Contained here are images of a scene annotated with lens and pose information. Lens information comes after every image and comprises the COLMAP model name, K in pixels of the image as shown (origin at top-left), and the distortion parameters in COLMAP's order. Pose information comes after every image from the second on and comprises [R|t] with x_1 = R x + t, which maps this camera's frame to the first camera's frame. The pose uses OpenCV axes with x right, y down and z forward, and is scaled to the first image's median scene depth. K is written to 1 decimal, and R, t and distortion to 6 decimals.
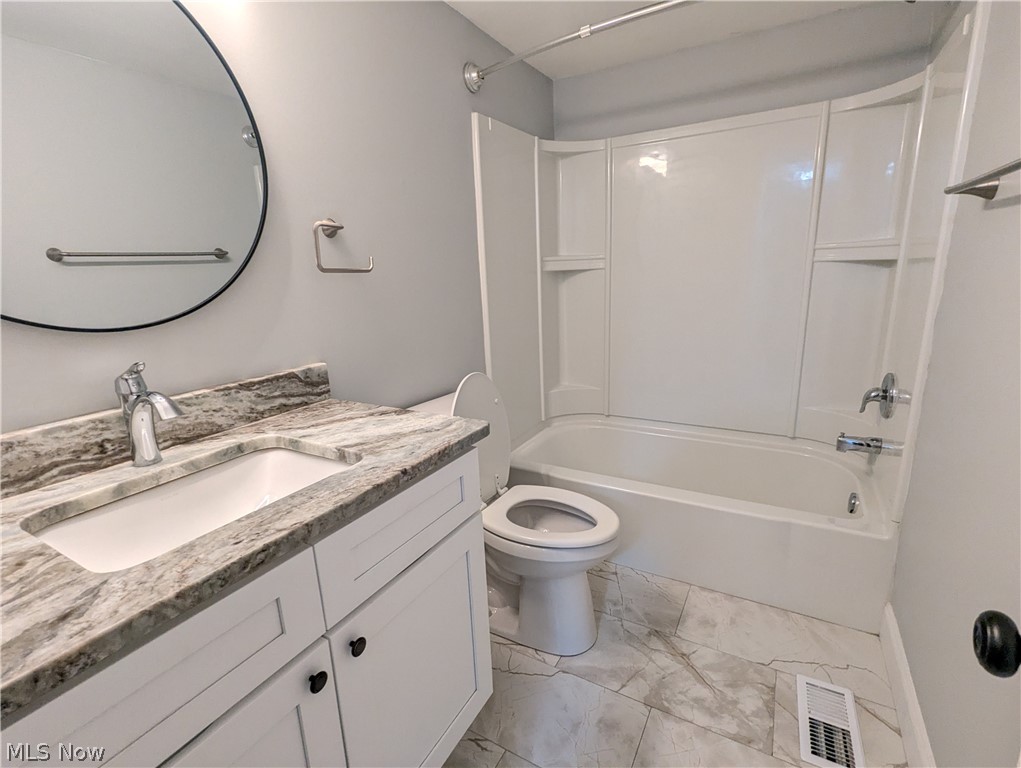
lens RADIAL K [[483.0, 0, 513.9], [0, 483.0, 385.9], [0, 0, 1]] dist [-0.000066, 0.000511]
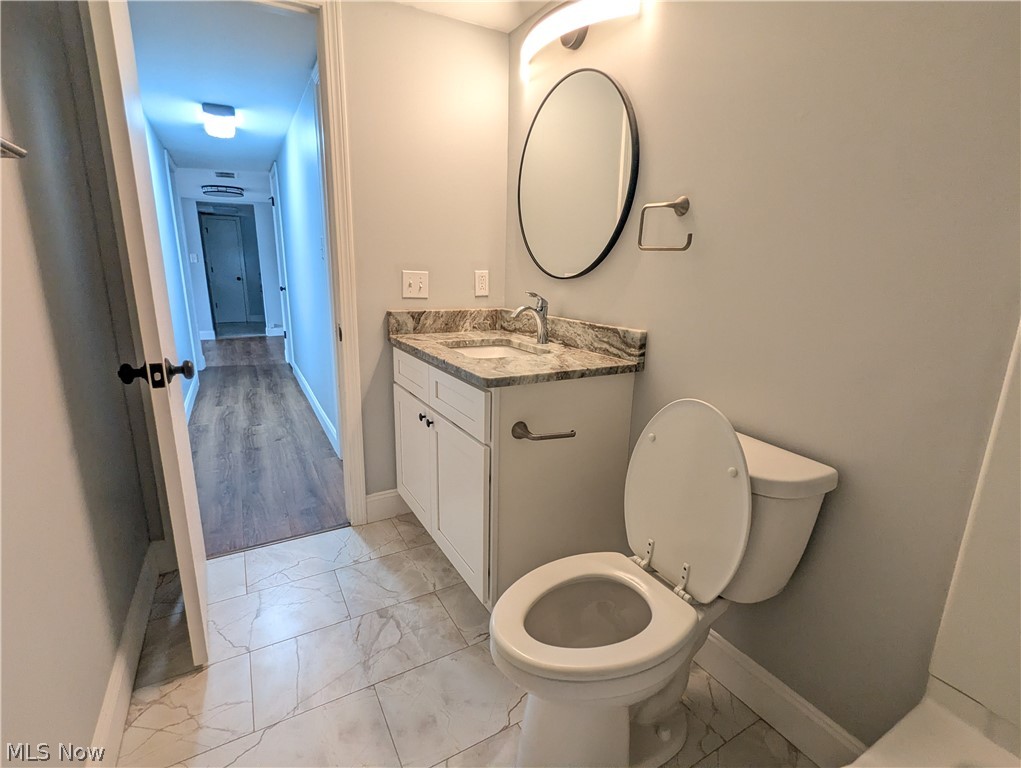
lens RADIAL K [[483.0, 0, 513.9], [0, 483.0, 385.9], [0, 0, 1]] dist [-0.000066, 0.000511]
pose [[-0.509077, 0.226250, -0.830452, 0.834787], [-0.209138, 0.903404, 0.374329, -0.334760], [0.834926, 0.364242, -0.412585, 1.441091]]
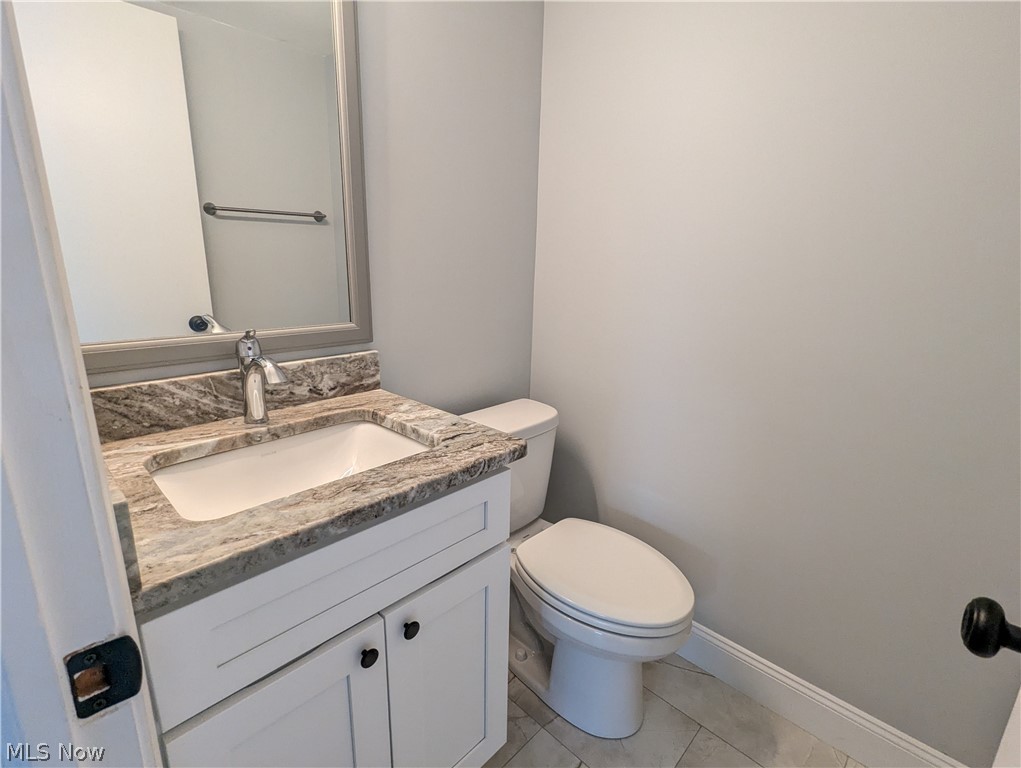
lens RADIAL K [[483.0, 0, 513.9], [0, 483.0, 385.9], [0, 0, 1]] dist [-0.000066, 0.000511]
pose [[0.971758, 0.114374, -0.206411, 0.031493], [-0.111502, 0.993436, 0.025531, -0.014611], [0.207976, -0.001795, 0.978132, 0.057075]]
